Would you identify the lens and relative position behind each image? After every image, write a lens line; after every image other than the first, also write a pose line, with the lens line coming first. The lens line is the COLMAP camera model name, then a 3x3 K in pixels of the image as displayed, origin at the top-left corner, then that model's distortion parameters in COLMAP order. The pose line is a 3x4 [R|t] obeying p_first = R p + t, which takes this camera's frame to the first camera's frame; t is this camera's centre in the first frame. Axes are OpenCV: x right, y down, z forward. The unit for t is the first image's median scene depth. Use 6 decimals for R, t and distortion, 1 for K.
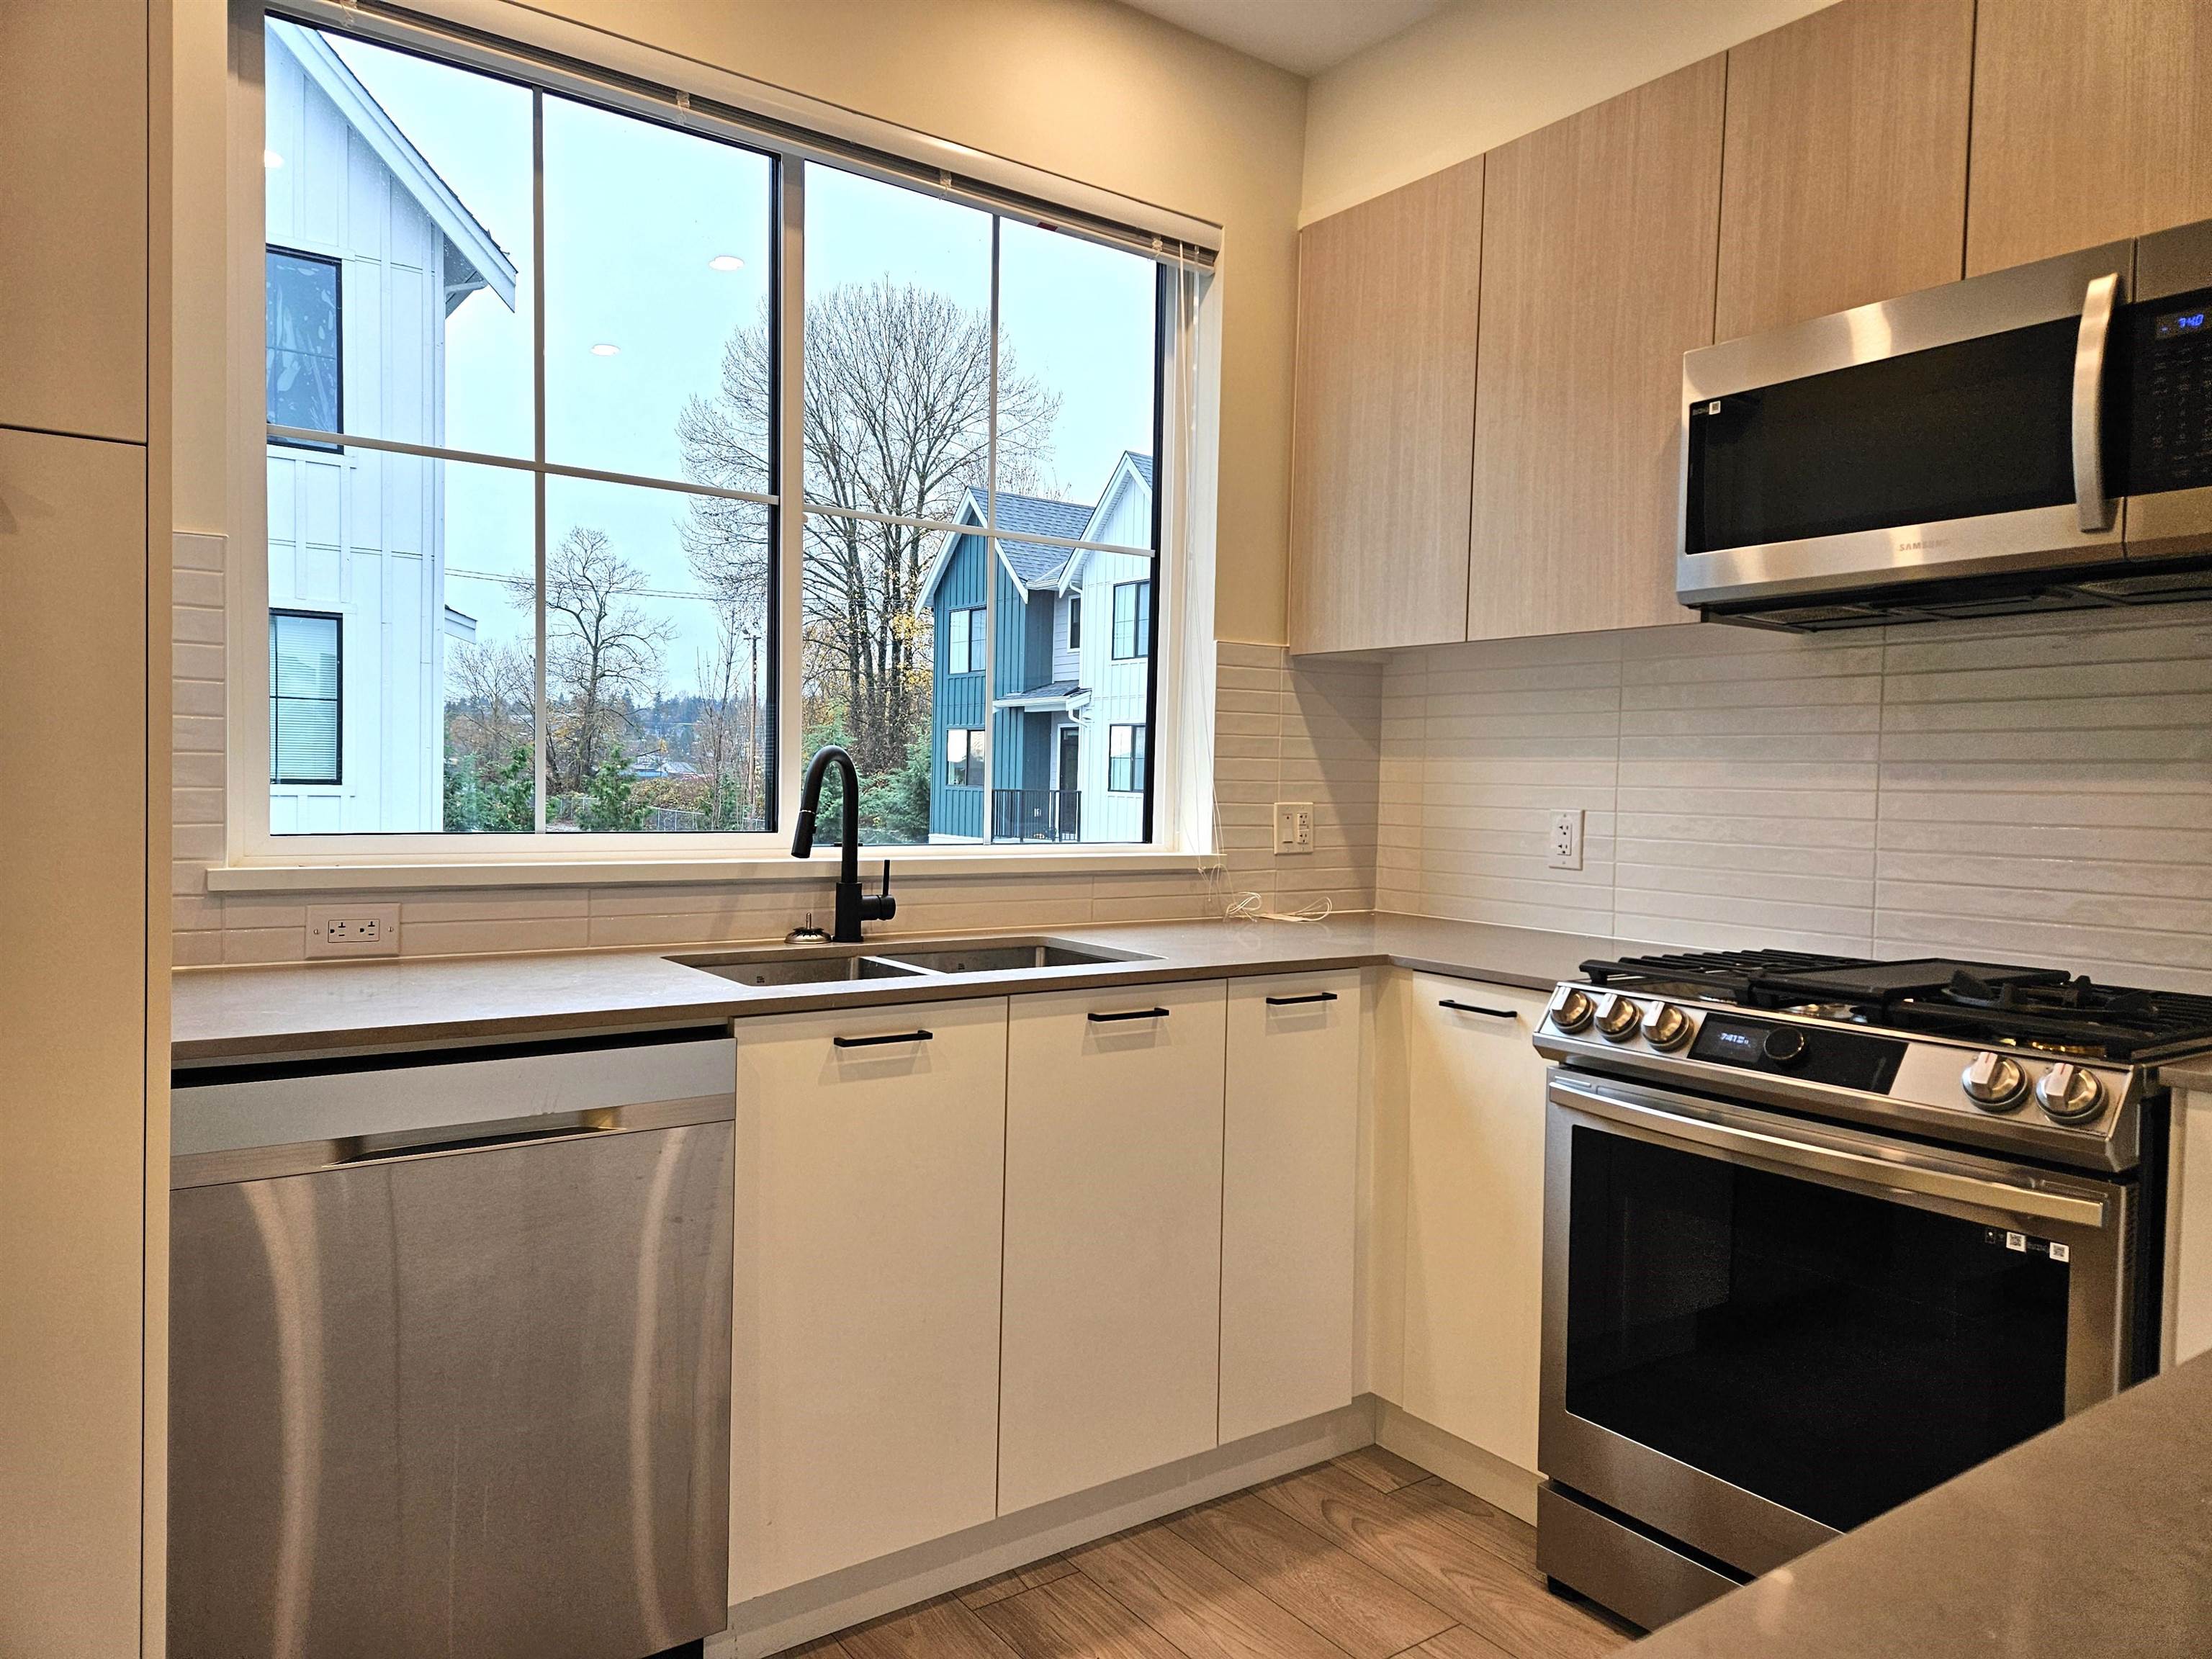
lens RADIAL K [[1478.2, 0, 1100.8], [0, 1478.2, 836.1], [0, 0, 1]] dist [0.067850, -0.054695]
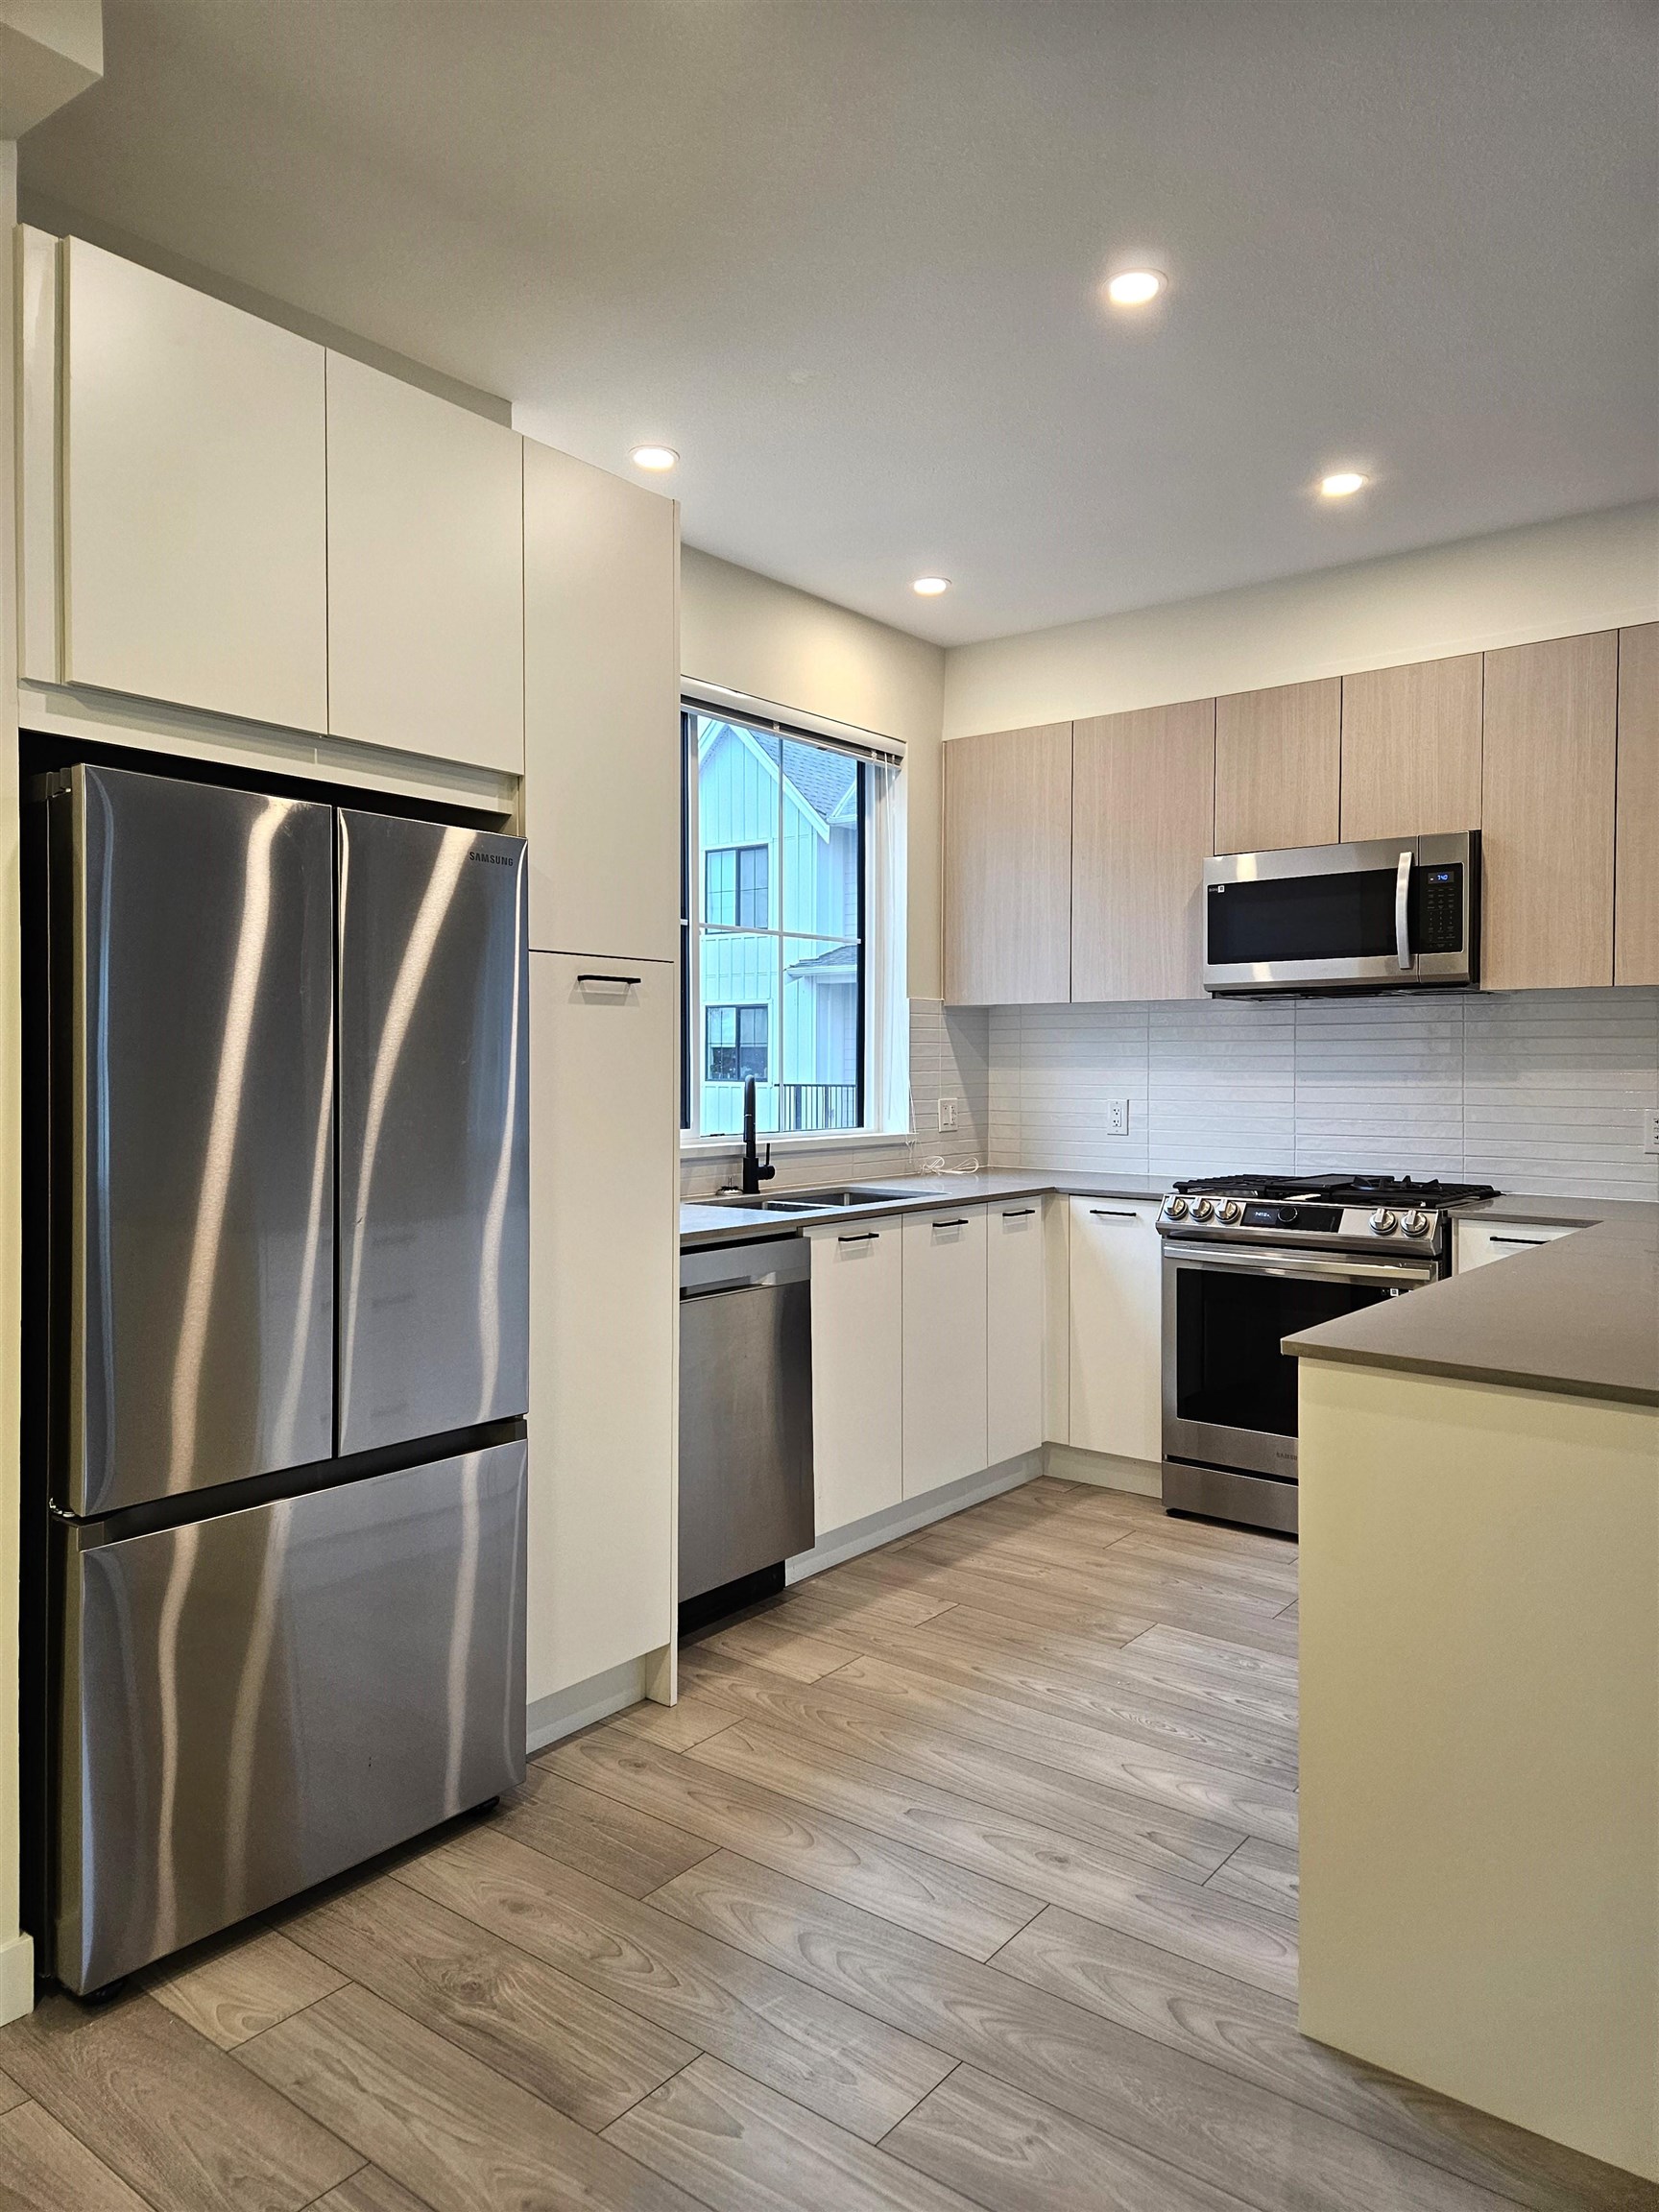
lens RADIAL K [[1478.2, 0, 838.7], [0, 1478.2, 1092.0], [0, 0, 1]] dist [0.067850, -0.054695]
pose [[0.959863, -0.026356, 0.279227, -0.570439], [0.030478, 0.999481, -0.010432, -0.022835], [-0.278807, 0.018523, 0.960168, -0.648915]]
